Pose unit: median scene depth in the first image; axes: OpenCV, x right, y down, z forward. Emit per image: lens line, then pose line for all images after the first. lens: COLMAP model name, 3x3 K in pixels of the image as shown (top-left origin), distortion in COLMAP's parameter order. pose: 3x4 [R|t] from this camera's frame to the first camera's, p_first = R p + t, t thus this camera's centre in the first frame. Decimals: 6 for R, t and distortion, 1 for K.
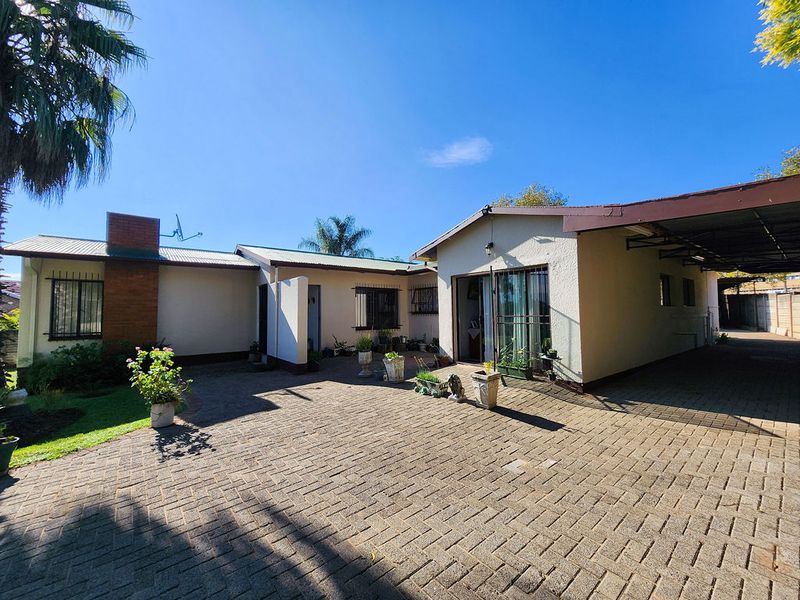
lens RADIAL K [[328.5, 0, 397.9], [0, 328.5, 298.8], [0, 0, 1]] dist [-0.001175, 0.000285]
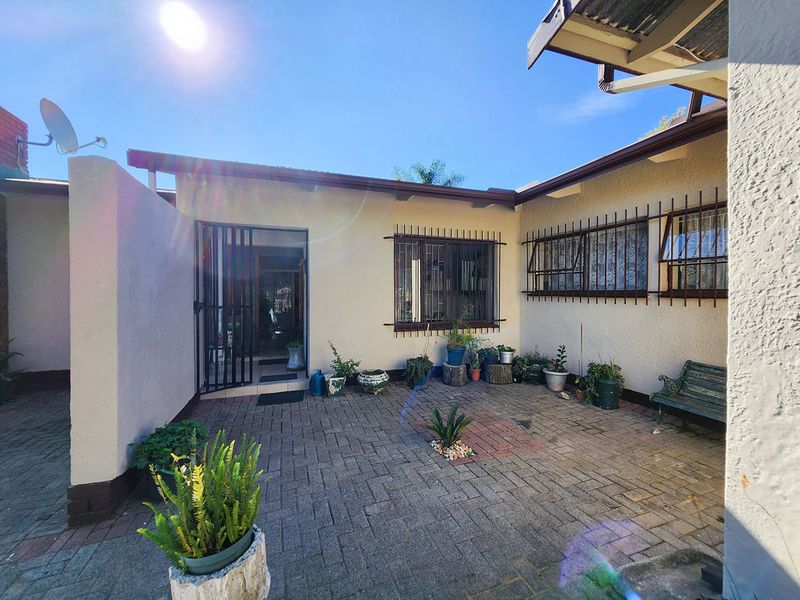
lens RADIAL K [[328.5, 0, 398.5], [0, 328.5, 300.4], [0, 0, 1]] dist [-0.001175, 0.000285]
pose [[0.946521, 0.010697, -0.322466, 0.021931], [0.010180, 0.997962, 0.062988, 0.024744], [0.322482, -0.062902, 0.944483, 0.564667]]
